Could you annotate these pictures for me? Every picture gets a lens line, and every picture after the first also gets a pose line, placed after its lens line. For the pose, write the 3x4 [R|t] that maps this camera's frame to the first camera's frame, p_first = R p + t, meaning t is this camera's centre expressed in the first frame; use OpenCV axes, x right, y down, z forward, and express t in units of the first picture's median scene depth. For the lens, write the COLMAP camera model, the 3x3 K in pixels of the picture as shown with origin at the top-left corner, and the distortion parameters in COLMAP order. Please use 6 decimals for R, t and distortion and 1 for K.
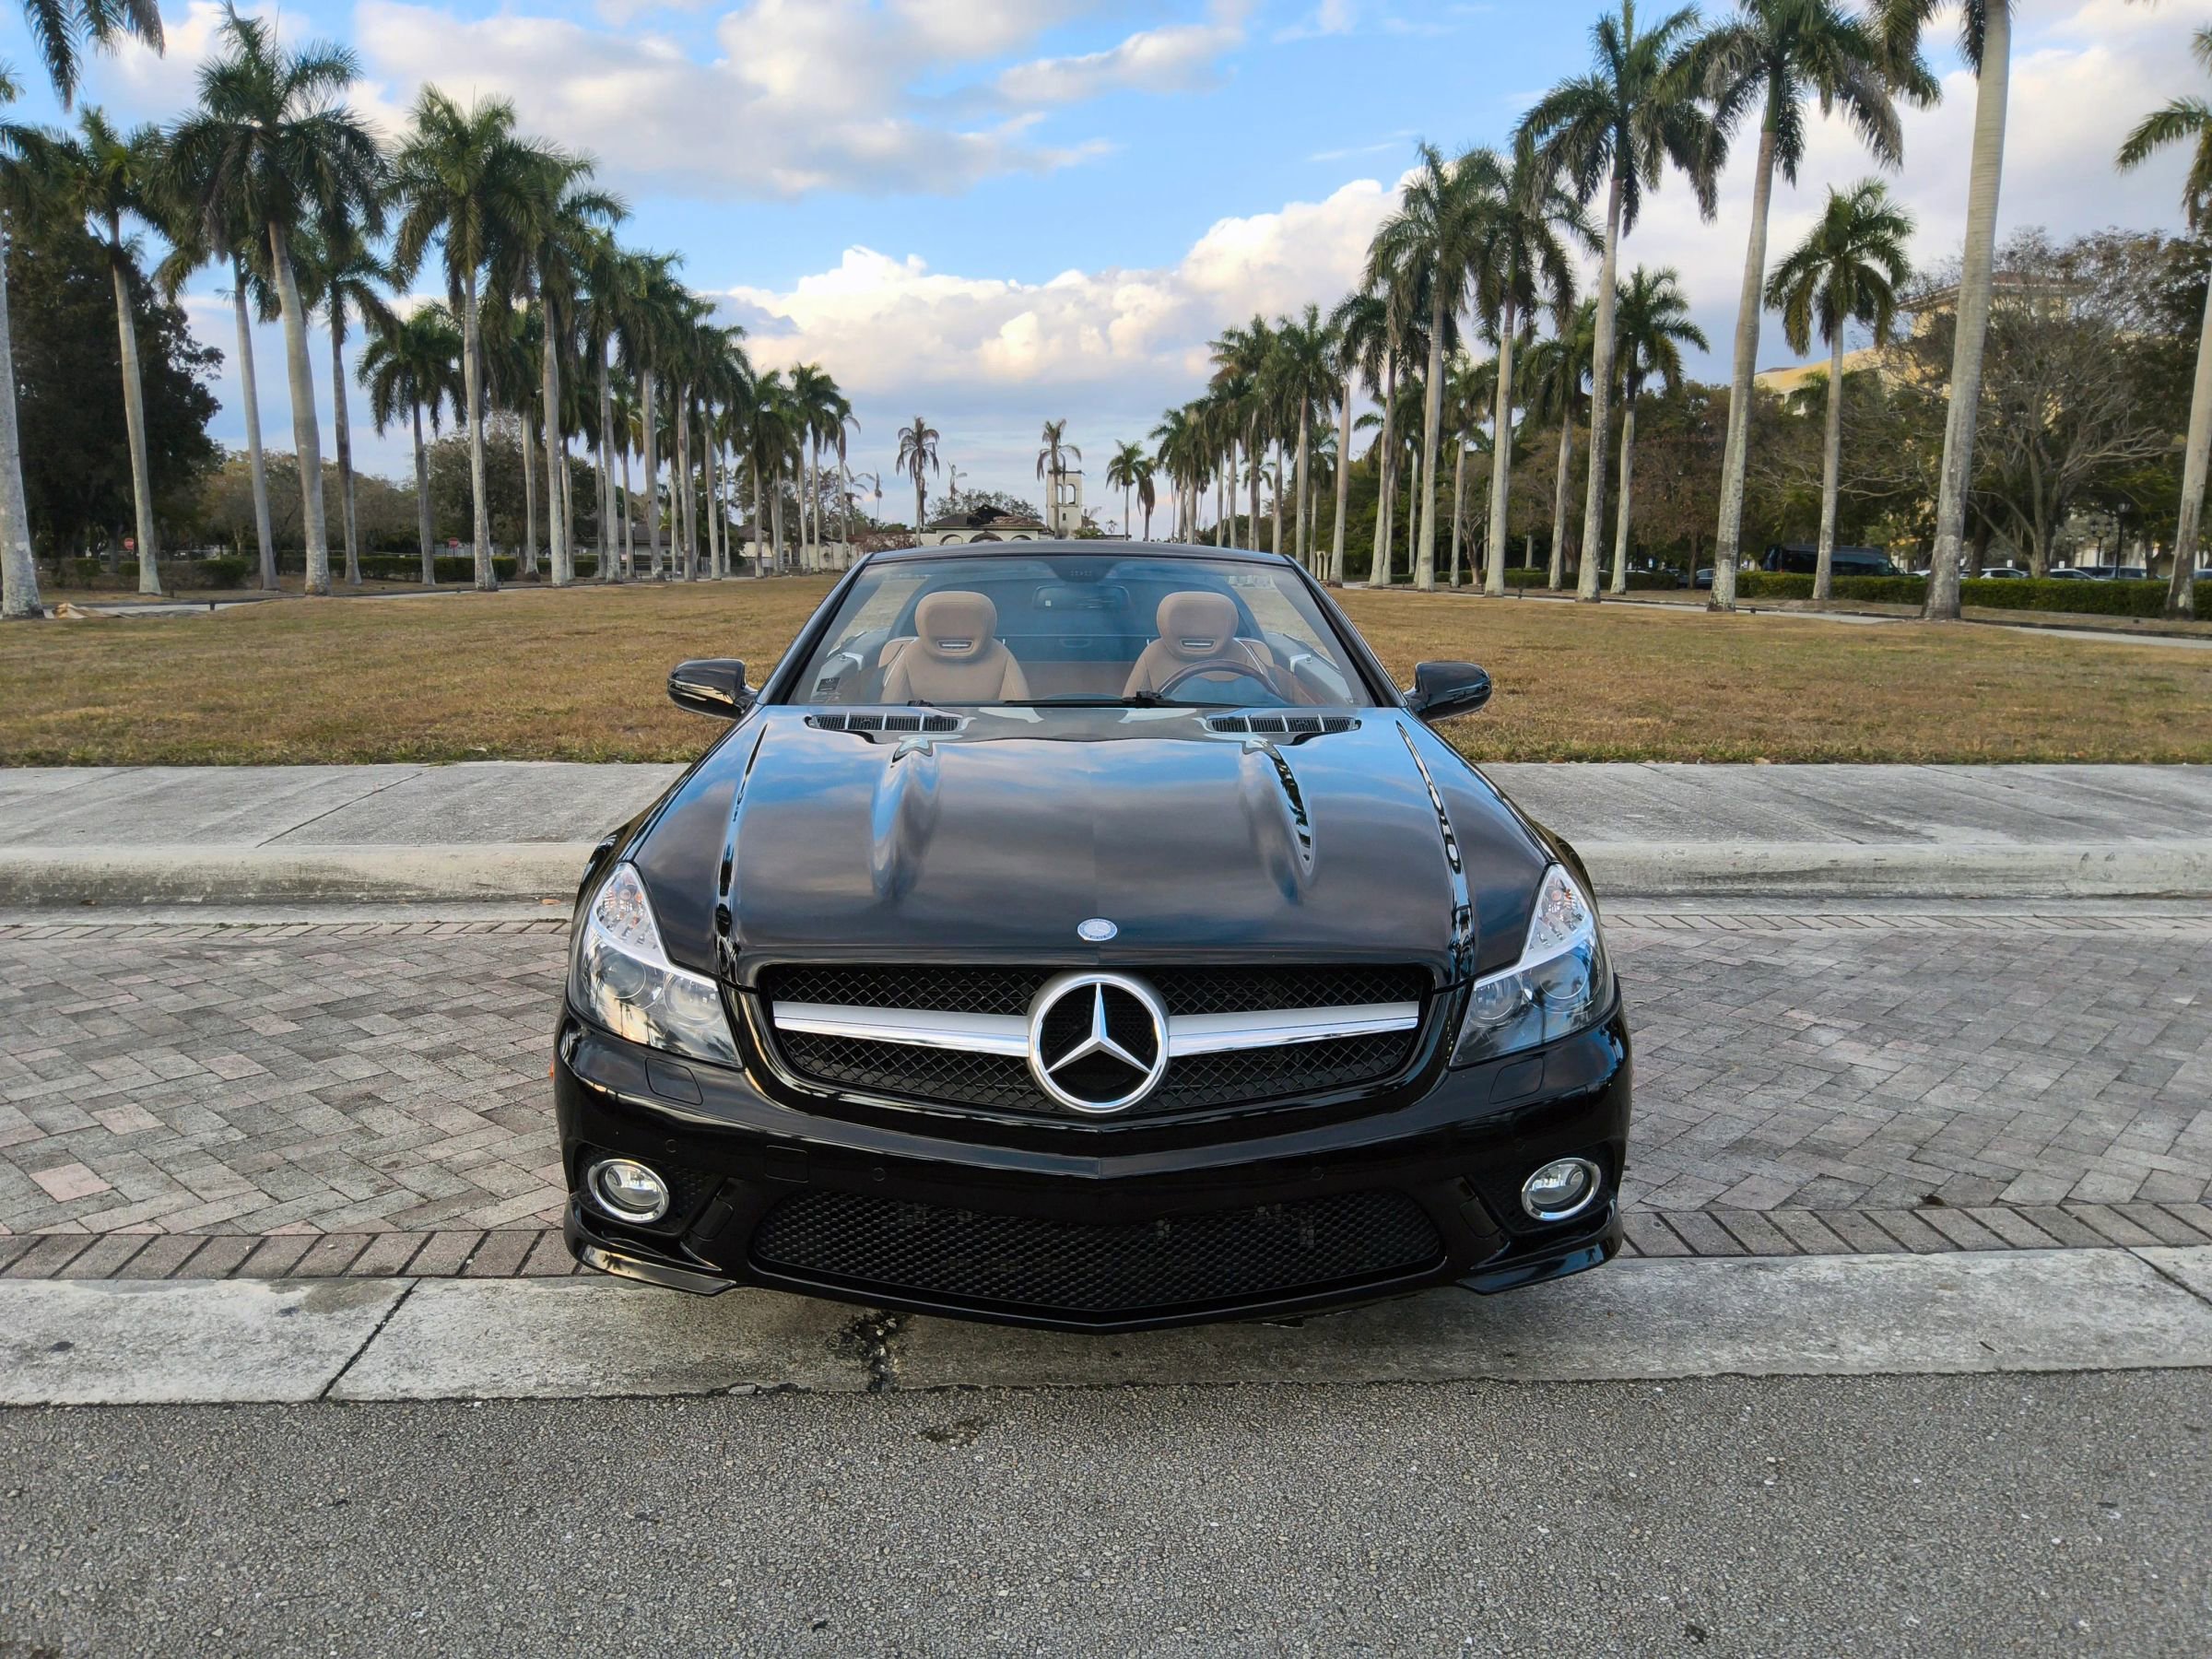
lens RADIAL K [[1650.1, 0, 1087.1], [0, 1650.1, 883.2], [0, 0, 1]] dist [0.031758, -0.064438]
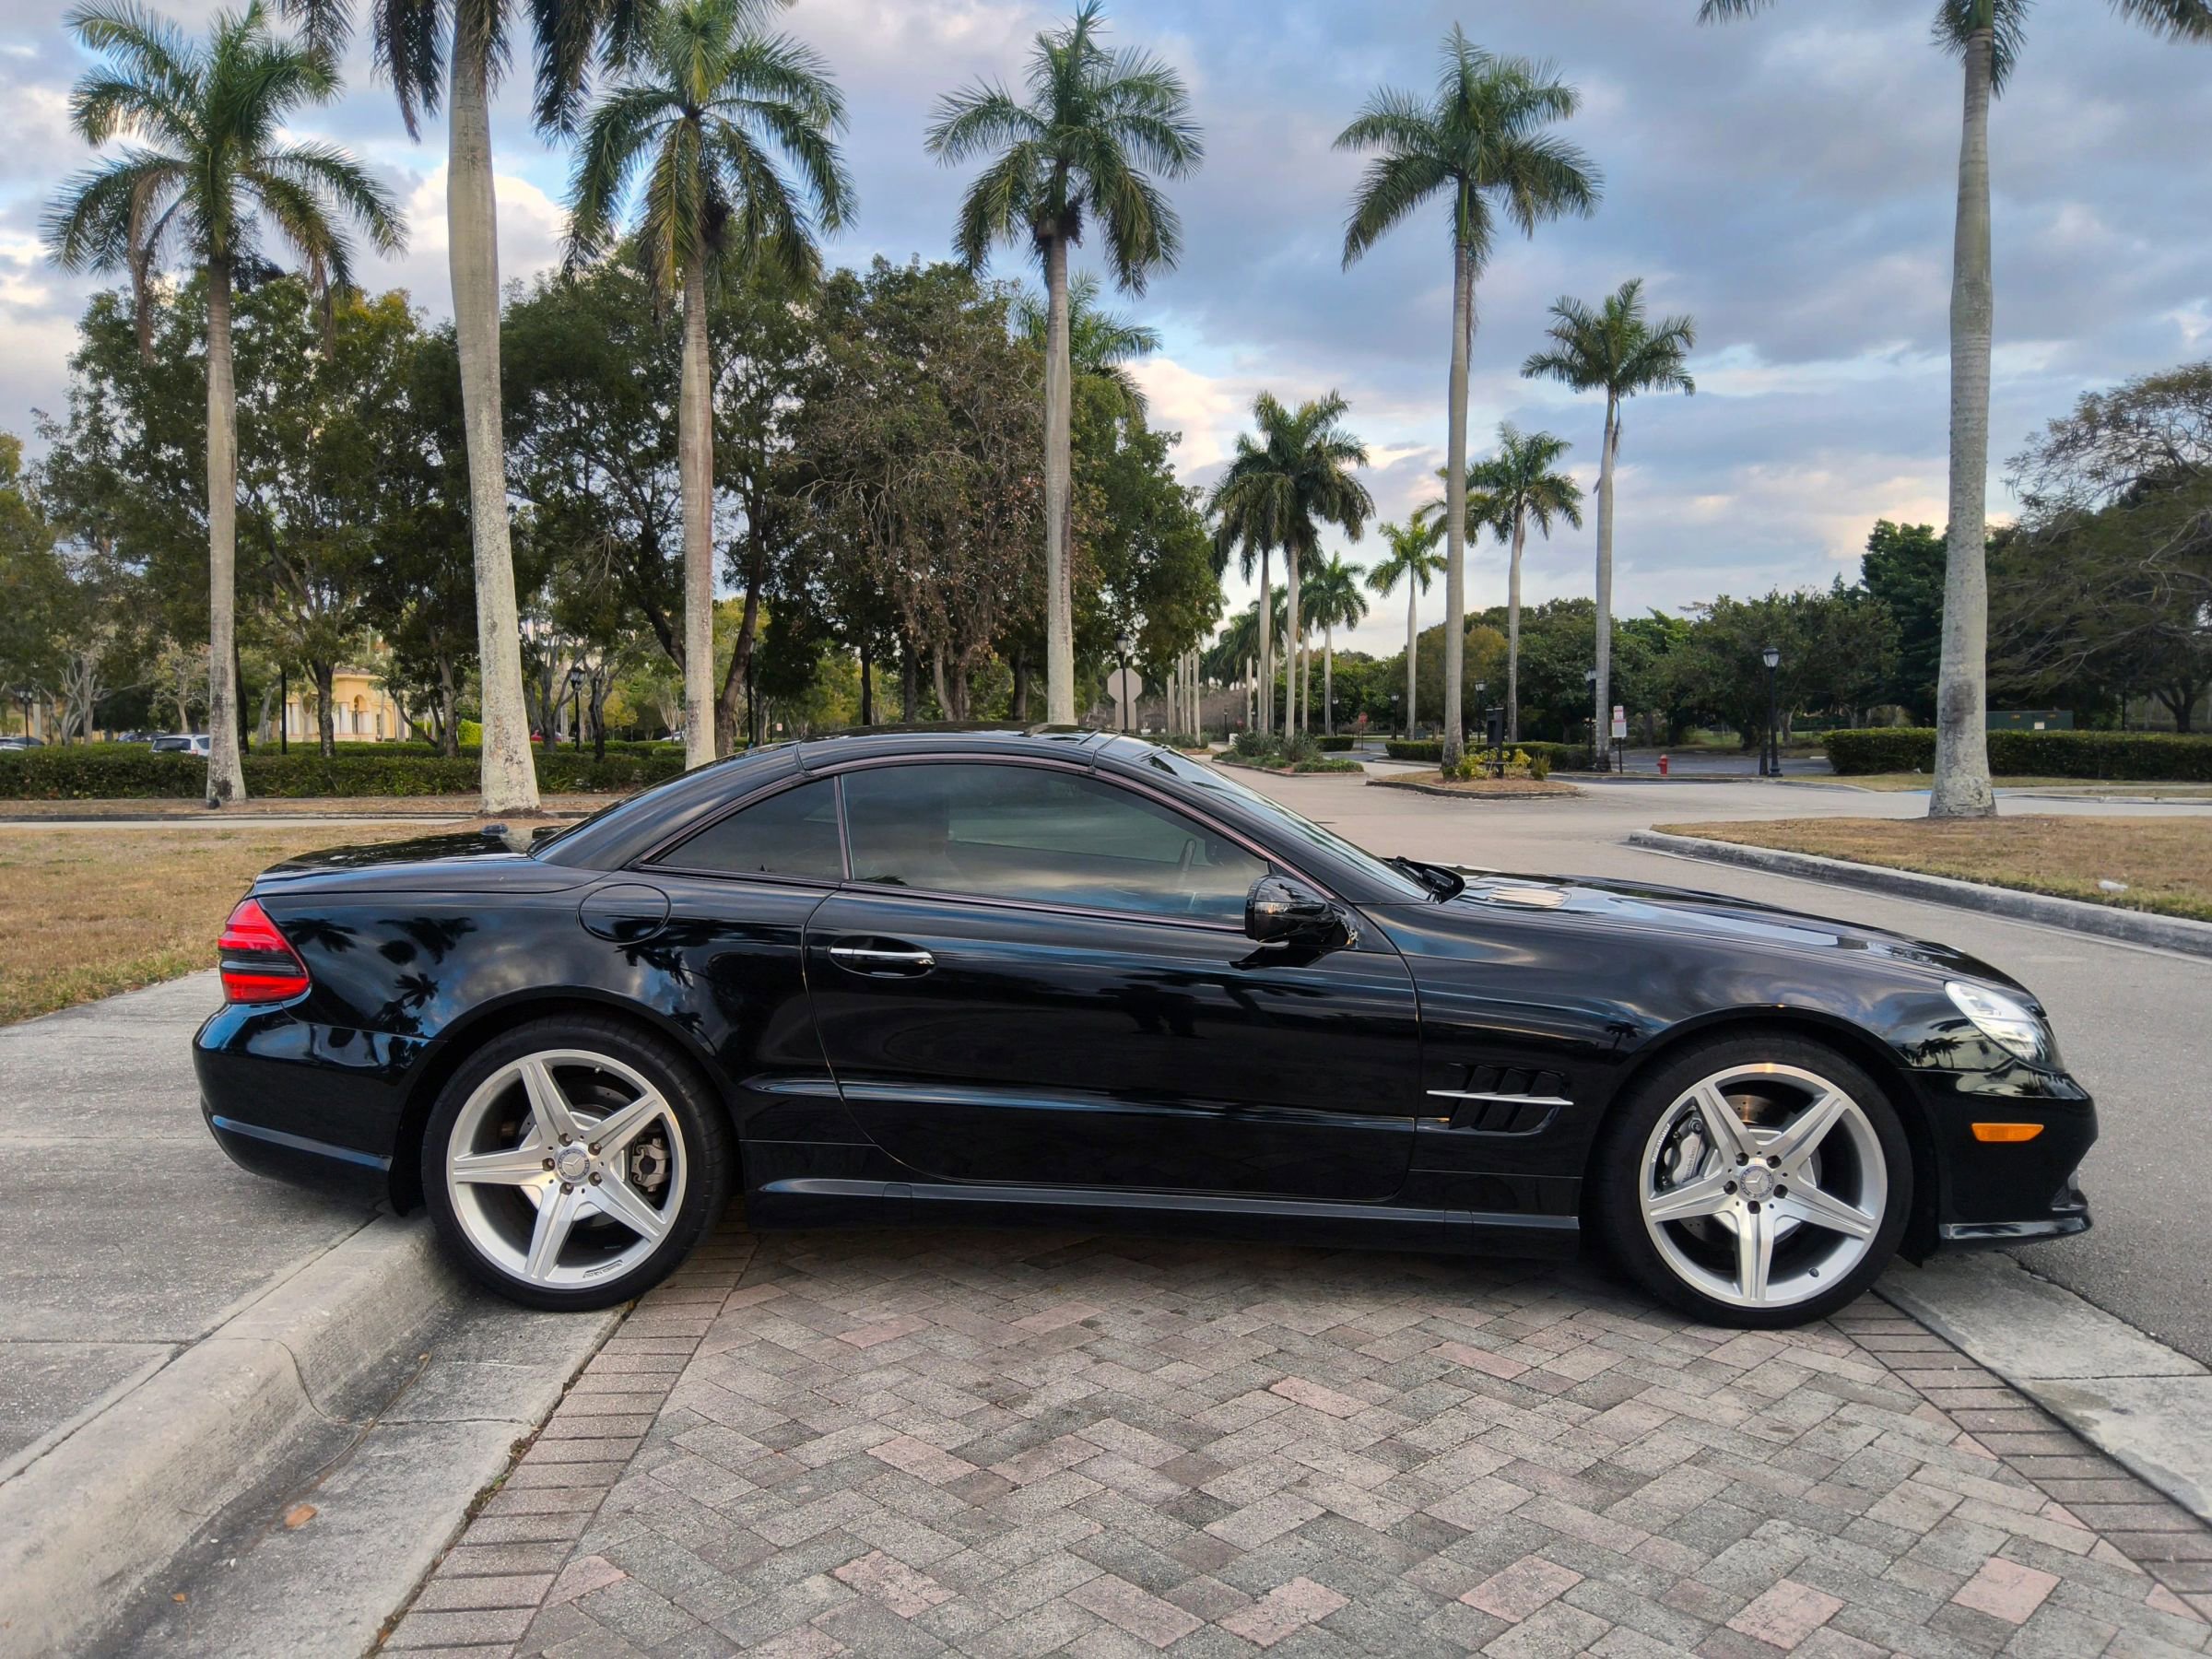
lens RADIAL K [[1658.5, 0, 1094.0], [0, 1658.5, 877.1], [0, 0, 1]] dist [0.033166, -0.065671]
pose [[0.045059, -0.091264, 0.994807, -0.653116], [0.193703, 0.977717, 0.080922, -0.133898], [-0.980025, 0.189051, 0.061733, 0.626308]]
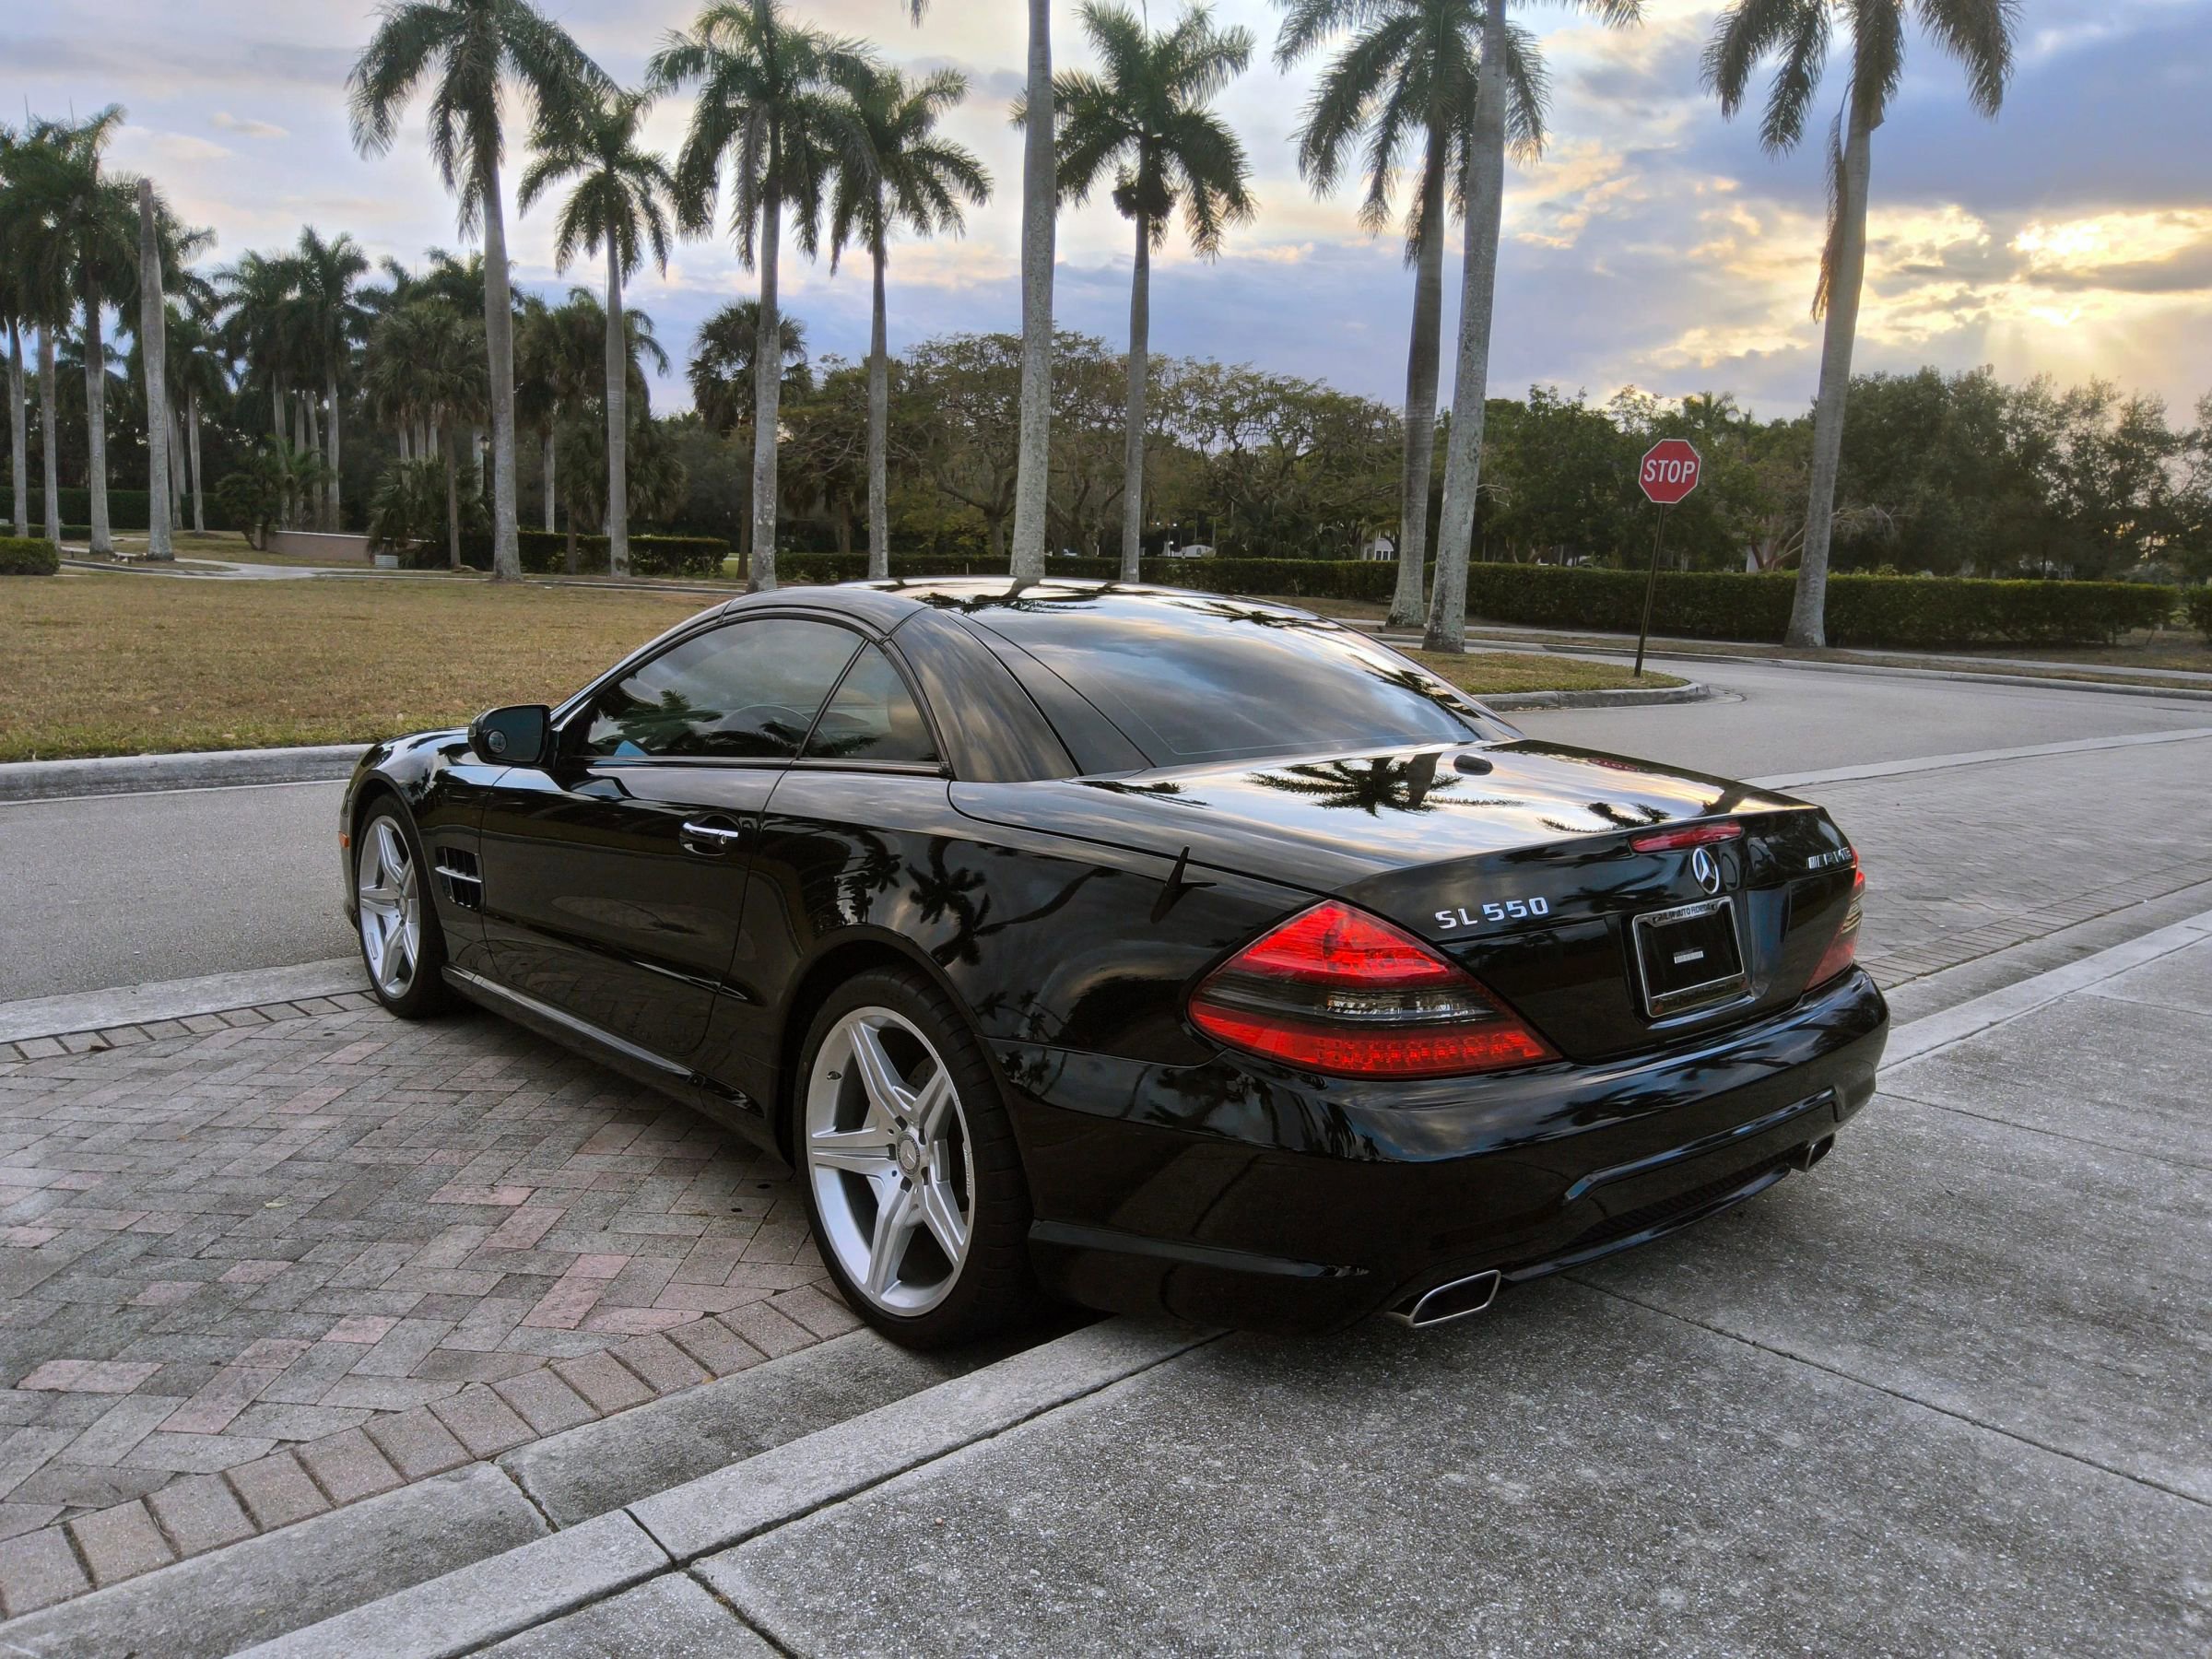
lens RADIAL K [[1653.2, 0, 1088.6], [0, 1653.2, 875.7], [0, 0, 1]] dist [0.027907, -0.058051]
pose [[-0.771913, 0.089074, -0.629457, 0.343522], [-0.156333, 0.933134, 0.323761, -0.239738], [0.616206, 0.348320, -0.706373, 1.147081]]
